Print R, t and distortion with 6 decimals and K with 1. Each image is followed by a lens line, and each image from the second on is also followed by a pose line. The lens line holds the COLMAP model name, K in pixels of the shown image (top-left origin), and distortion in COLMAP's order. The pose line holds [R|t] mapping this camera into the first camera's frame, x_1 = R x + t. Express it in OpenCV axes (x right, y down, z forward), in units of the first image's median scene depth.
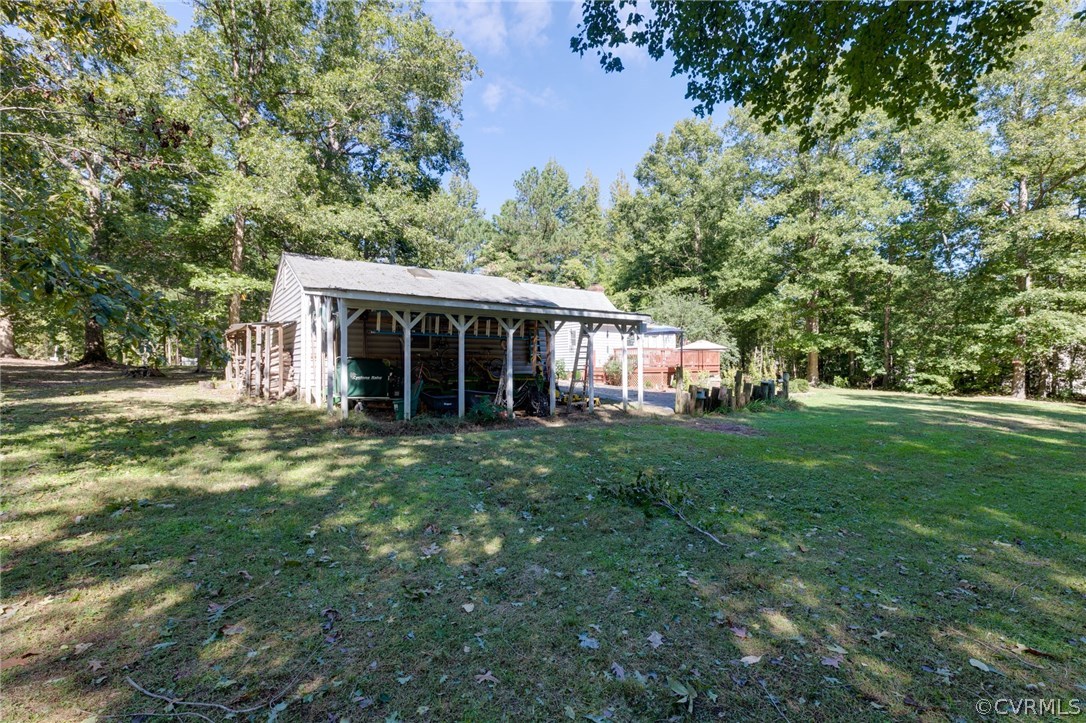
lens RADIAL K [[493.1, 0, 544.1], [0, 493.1, 357.5], [0, 0, 1]] dist [0.006789, -0.000135]
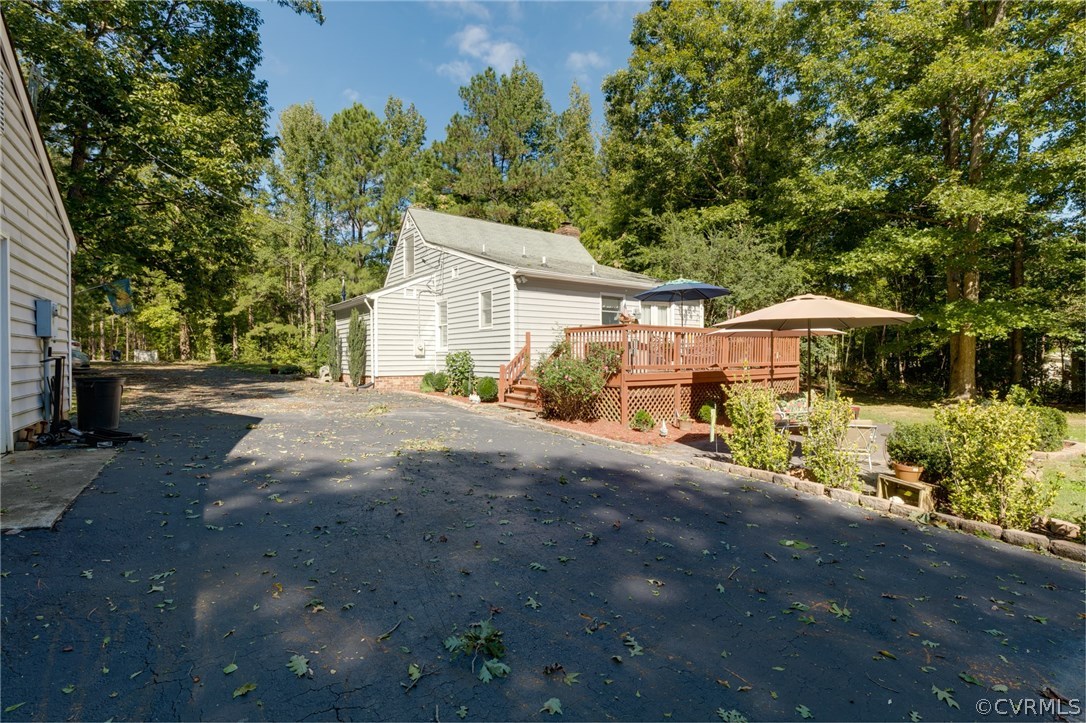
lens RADIAL K [[504.2, 0, 545.8], [0, 504.2, 357.2], [0, 0, 1]] dist [-0.003056, -0.000311]
pose [[0.999784, 0.001390, -0.020730, 0.097936], [-0.001014, 0.999835, 0.018140, -0.000570], [0.020752, -0.018115, 0.999621, 0.411250]]
